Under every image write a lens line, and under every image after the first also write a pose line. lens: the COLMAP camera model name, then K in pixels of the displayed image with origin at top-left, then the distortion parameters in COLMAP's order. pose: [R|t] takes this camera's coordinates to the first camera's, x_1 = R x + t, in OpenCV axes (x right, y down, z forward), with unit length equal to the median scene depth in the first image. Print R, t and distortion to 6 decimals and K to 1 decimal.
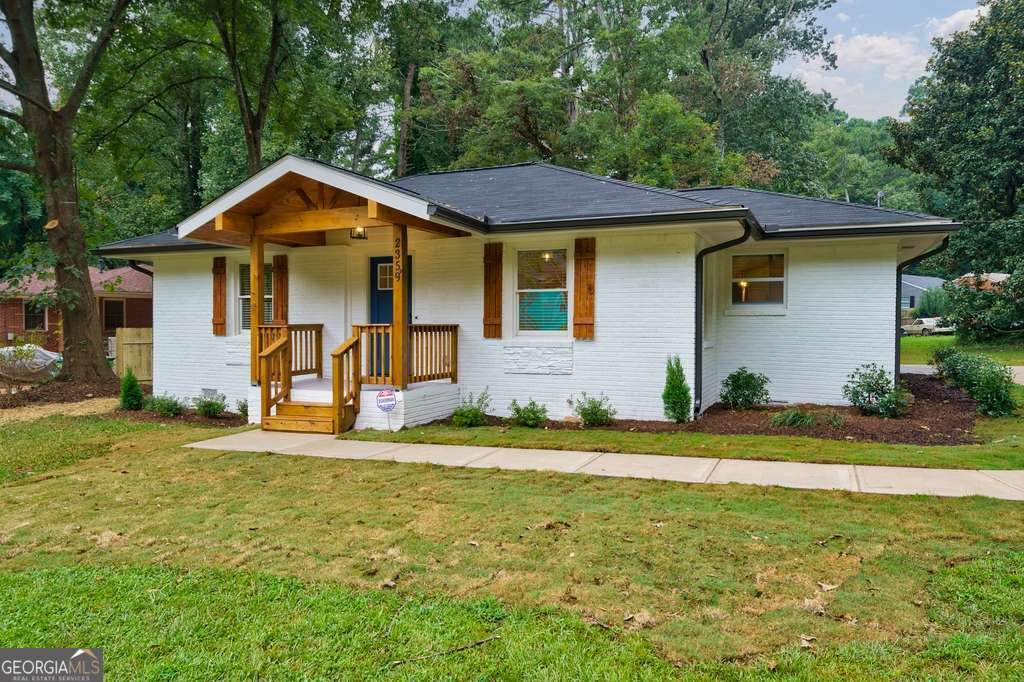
lens RADIAL K [[744.4, 0, 512.0], [0, 744.4, 341.0], [0, 0, 1]] dist [-0.005182, -0.002773]
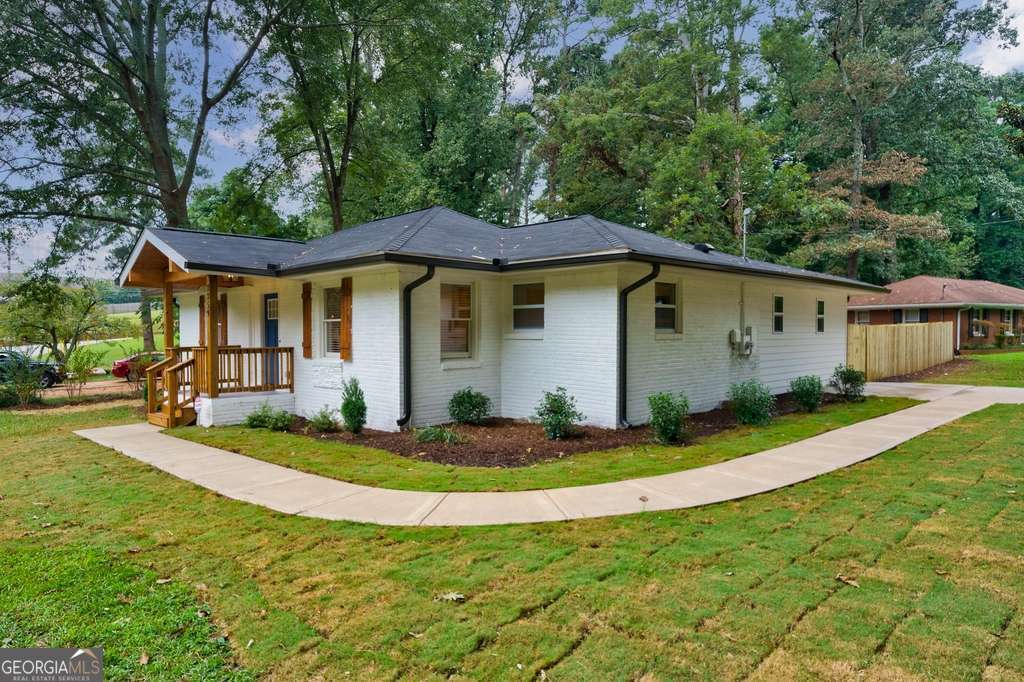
lens RADIAL K [[658.7, 0, 512.0], [0, 658.7, 341.0], [0, 0, 1]] dist [-0.016816, 0.000280]
pose [[0.916489, 0.004360, -0.400036, 0.720449], [-0.002665, 0.999985, 0.004794, -0.038206], [0.400051, -0.003328, 0.916487, 0.116471]]
